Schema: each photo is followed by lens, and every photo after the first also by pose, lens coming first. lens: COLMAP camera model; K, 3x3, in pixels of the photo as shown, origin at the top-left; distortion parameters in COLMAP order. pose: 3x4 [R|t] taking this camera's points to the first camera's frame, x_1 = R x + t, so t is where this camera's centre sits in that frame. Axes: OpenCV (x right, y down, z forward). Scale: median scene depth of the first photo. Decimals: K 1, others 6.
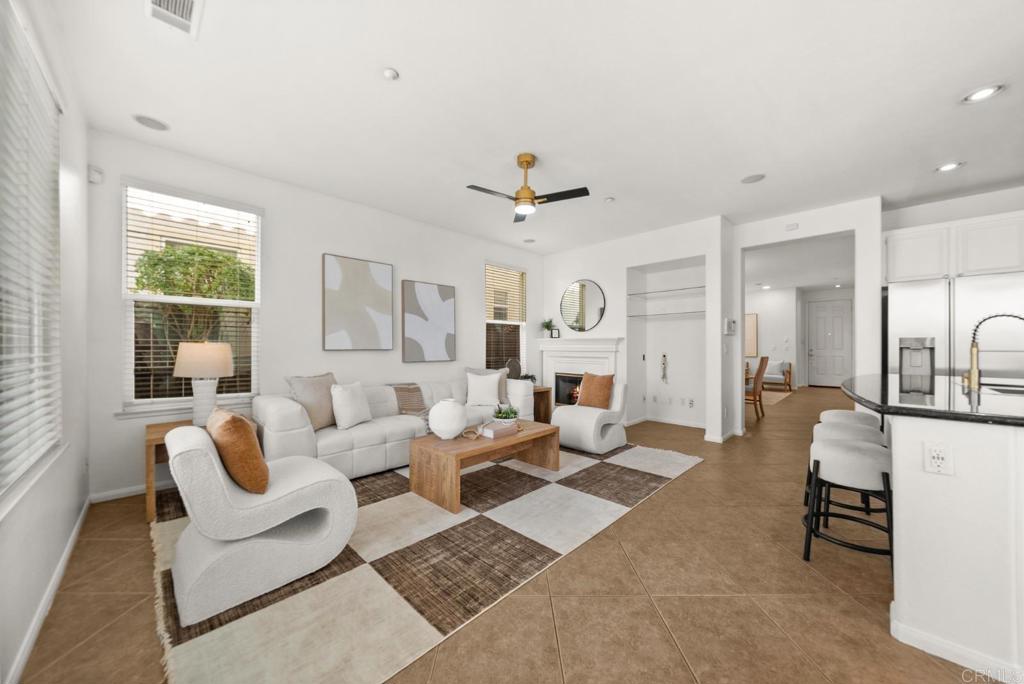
lens RADIAL K [[359.7, 0, 511.5], [0, 359.7, 339.5], [0, 0, 1]] dist [-0.000692, 0.000137]
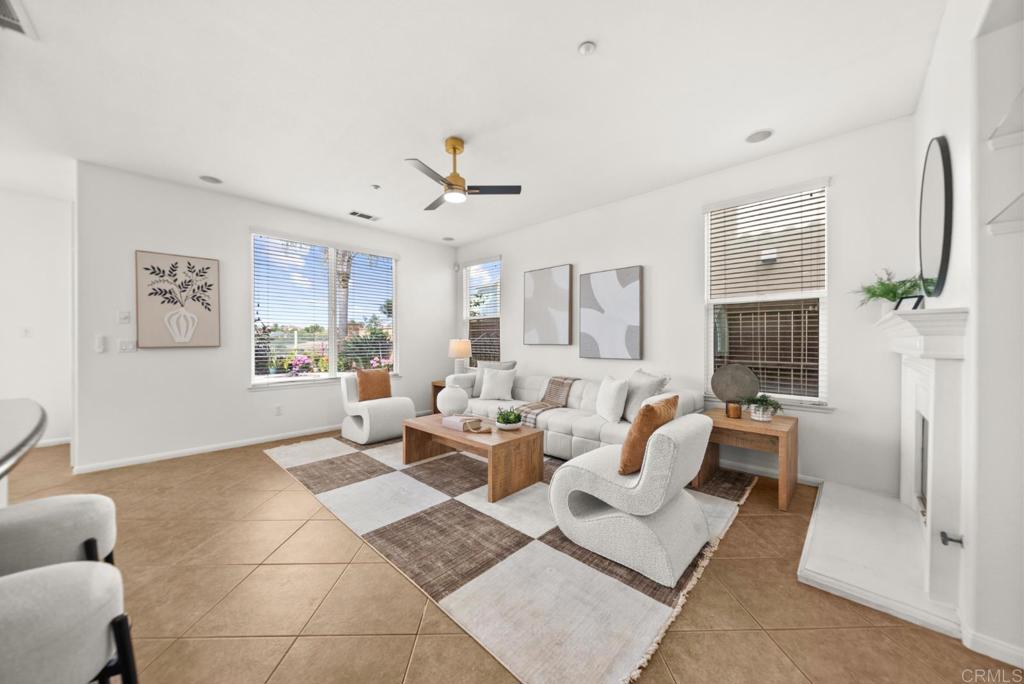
lens RADIAL K [[355.5, 0, 509.1], [0, 355.5, 342.0], [0, 0, 1]] dist [0.000027, -0.000063]
pose [[0.009662, 0.002803, -0.999949, 0.760640], [0.021788, 0.999758, 0.003013, 0.014501], [0.999716, -0.021816, 0.009599, 0.880233]]
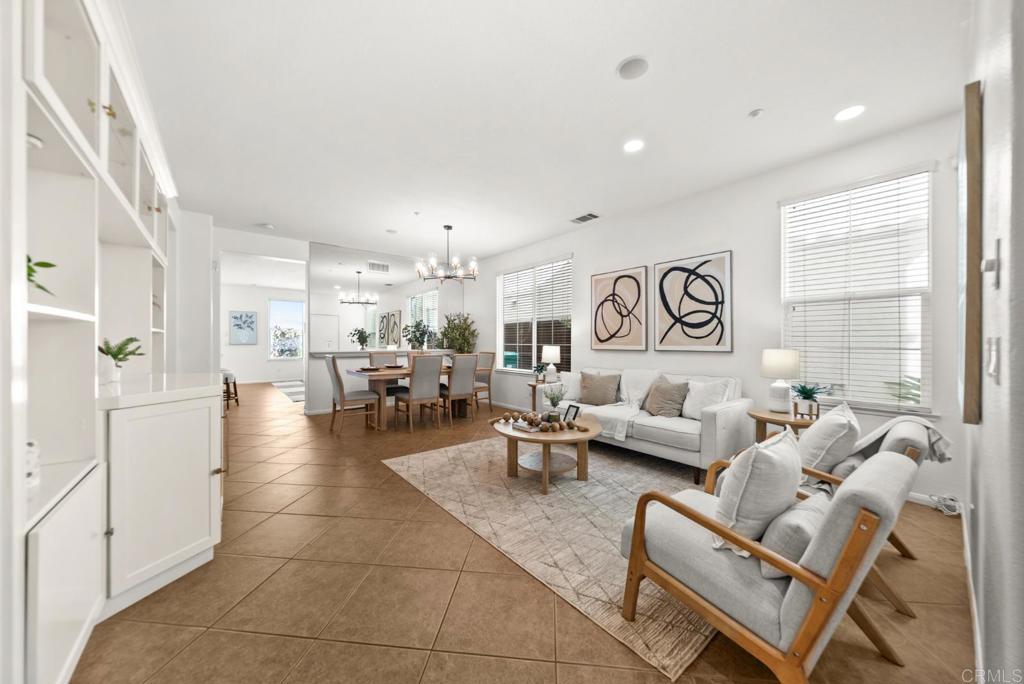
lens RADIAL K [[359.7, 0, 511.5], [0, 359.7, 339.5], [0, 0, 1]] dist [-0.000692, 0.000137]
pose [[-0.100916, 0.000053, -0.994895, 2.213562], [0.025019, 0.999684, -0.002484, 0.031896], [0.994580, -0.025142, -0.100885, 2.220403]]
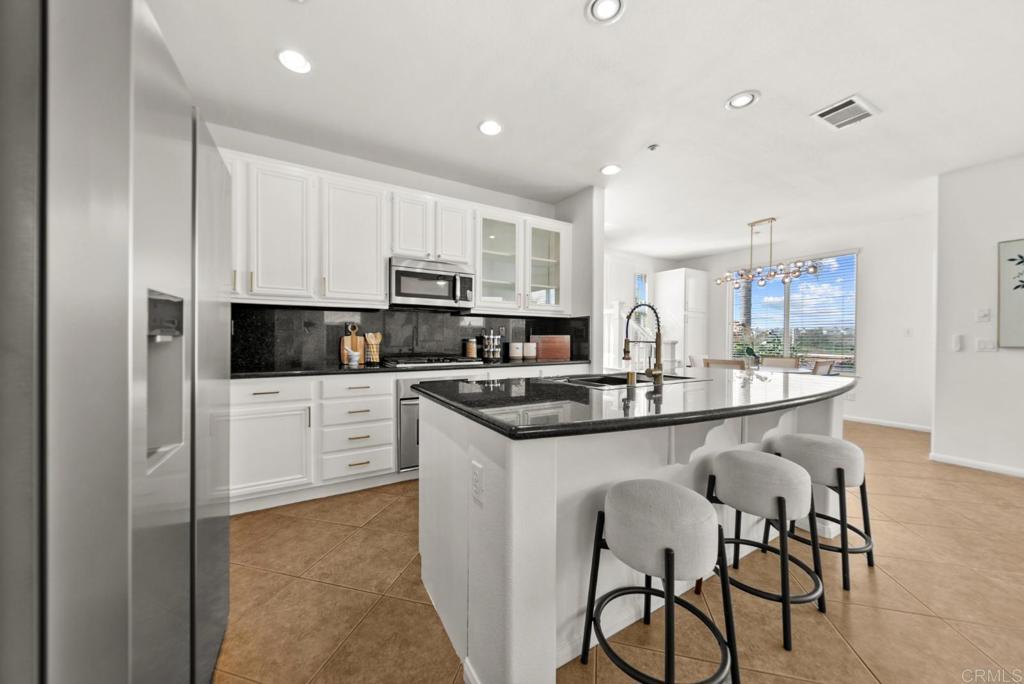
lens RADIAL K [[359.7, 0, 511.5], [0, 359.7, 339.5], [0, 0, 1]] dist [-0.000692, 0.000137]
pose [[-0.968499, -0.006852, 0.248922, 0.748688], [-0.012381, 0.999710, -0.020655, 0.023773], [-0.248709, -0.023087, -0.968303, 1.039128]]
